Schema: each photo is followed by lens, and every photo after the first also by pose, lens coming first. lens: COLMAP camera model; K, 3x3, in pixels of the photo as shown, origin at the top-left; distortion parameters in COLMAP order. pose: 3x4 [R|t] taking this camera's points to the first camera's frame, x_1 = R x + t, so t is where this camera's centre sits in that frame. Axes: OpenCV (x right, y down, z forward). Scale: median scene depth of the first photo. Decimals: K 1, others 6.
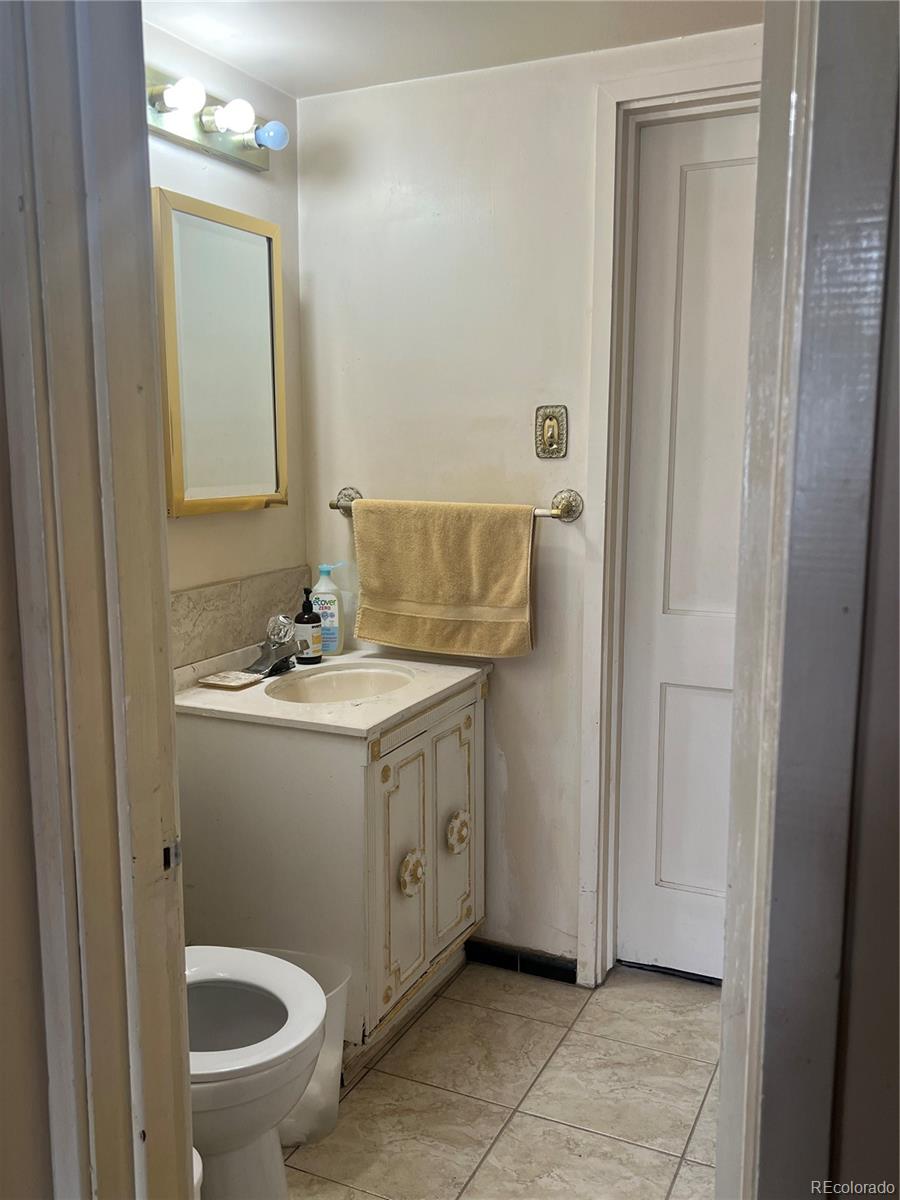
lens RADIAL K [[1075.7, 0, 451.2], [0, 1075.7, 597.9], [0, 0, 1]] dist [0.081424, -0.004687]
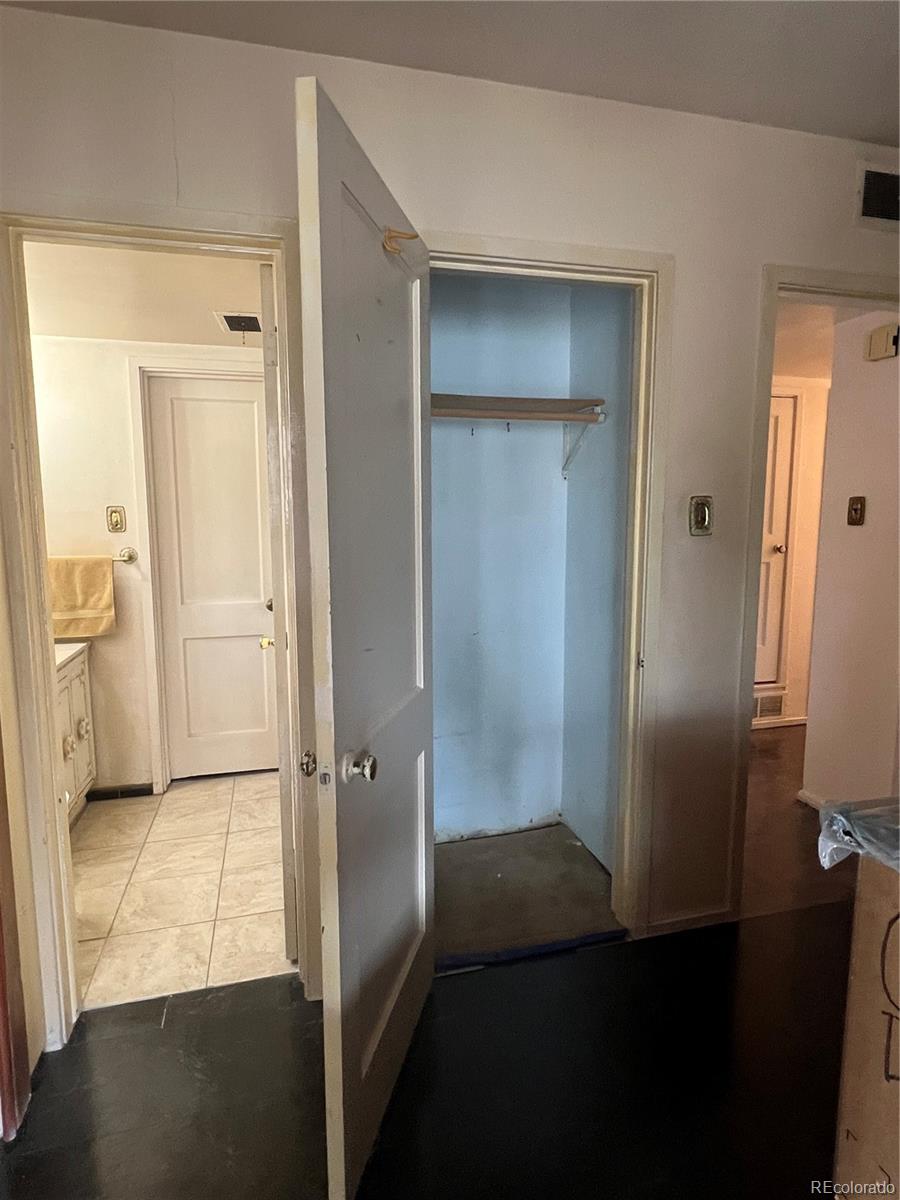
lens RADIAL K [[663.4, 0, 448.7], [0, 663.4, 600.2], [0, 0, 1]] dist [0.001405, 0.000285]
pose [[0.761122, -0.079911, 0.643667, -0.239896], [0.103779, 0.994600, 0.000763, 0.057659], [-0.640253, 0.066218, 0.765305, -0.320404]]
